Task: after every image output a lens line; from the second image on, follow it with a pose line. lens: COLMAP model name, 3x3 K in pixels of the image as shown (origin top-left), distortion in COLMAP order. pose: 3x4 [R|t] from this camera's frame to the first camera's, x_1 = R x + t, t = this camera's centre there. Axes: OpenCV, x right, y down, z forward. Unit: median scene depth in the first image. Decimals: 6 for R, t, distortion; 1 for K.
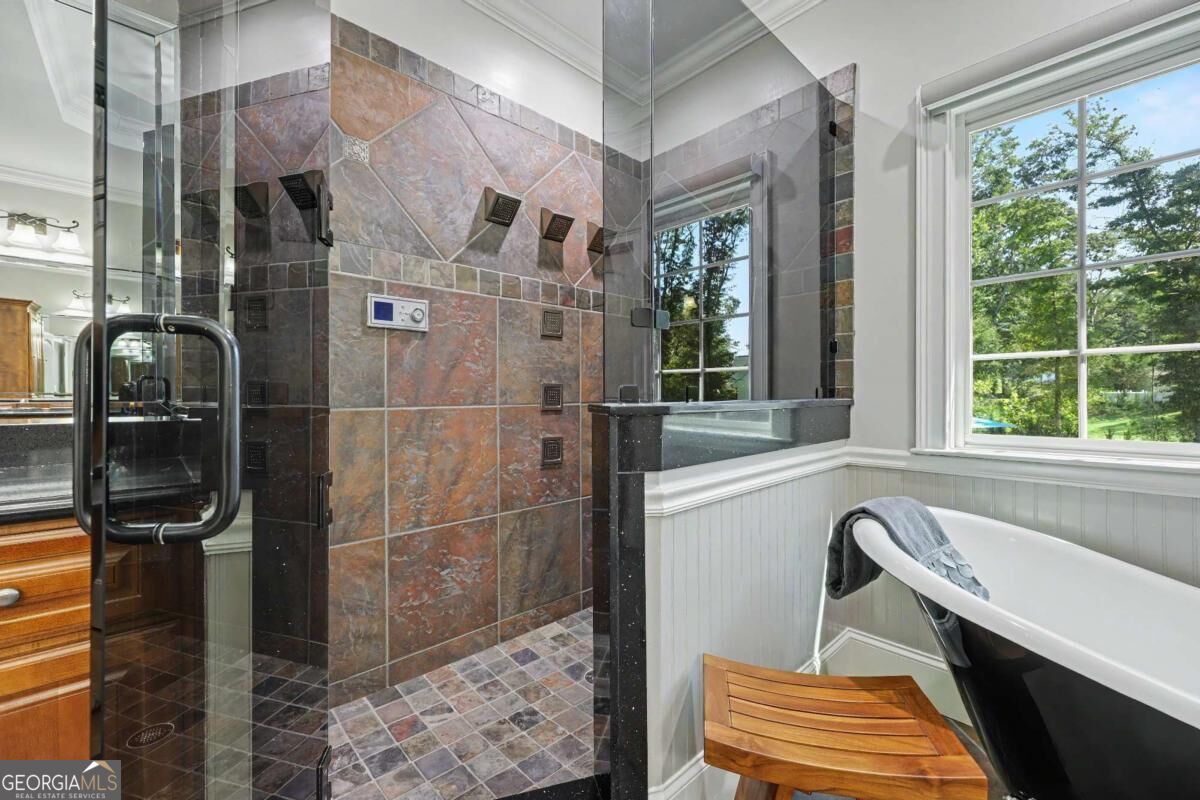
lens RADIAL K [[479.9, 0, 601.3], [0, 479.9, 398.3], [0, 0, 1]] dist [0.004517, 0.000502]
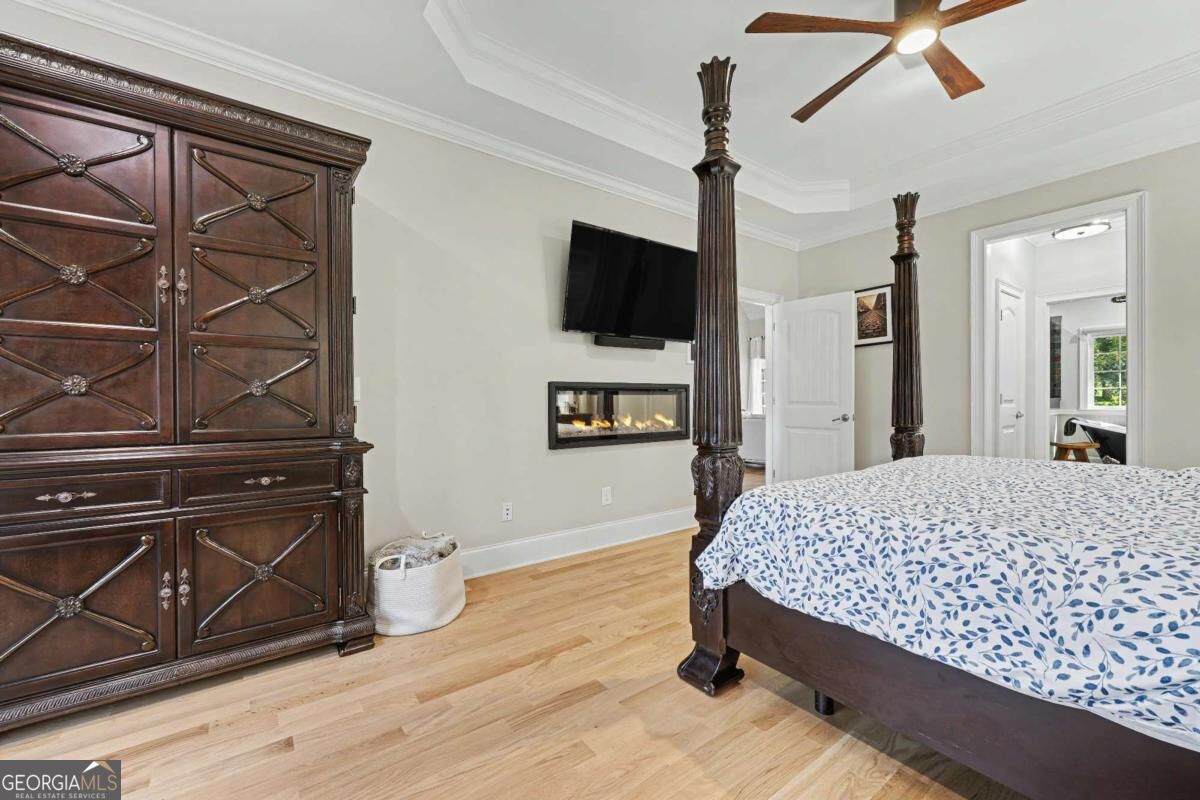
lens RADIAL K [[479.9, 0, 597.6], [0, 479.9, 401.1], [0, 0, 1]] dist [0.004517, 0.000502]
pose [[0.993557, 0.000595, -0.113334, -3.204297], [-0.000629, 1.000000, -0.000270, 0.034657], [0.113334, 0.000340, 0.993557, -3.854896]]
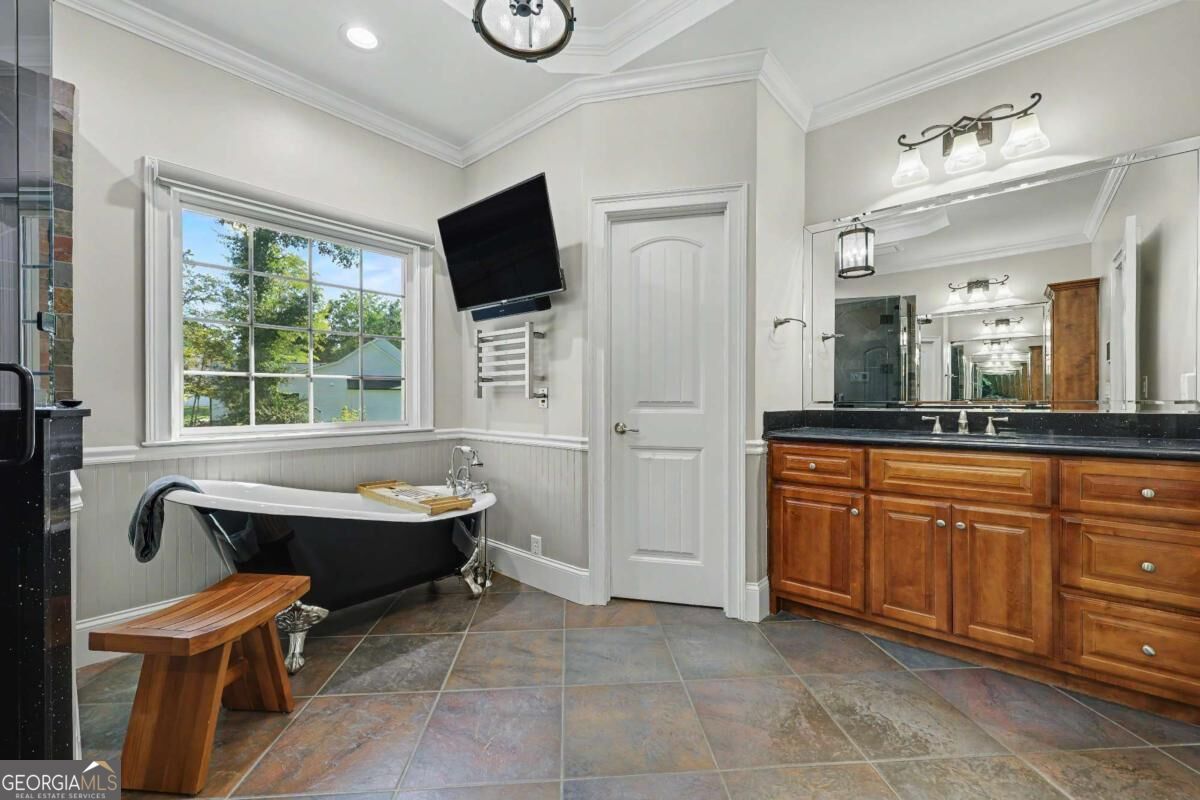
lens RADIAL K [[479.9, 0, 599.1], [0, 479.9, 400.5], [0, 0, 1]] dist [0.004517, 0.000502]
pose [[-0.109394, 0.001605, 0.993997, -0.721132], [0.008366, 0.999965, -0.000694, 0.007325], [-0.993963, 0.008240, -0.109404, -0.026366]]
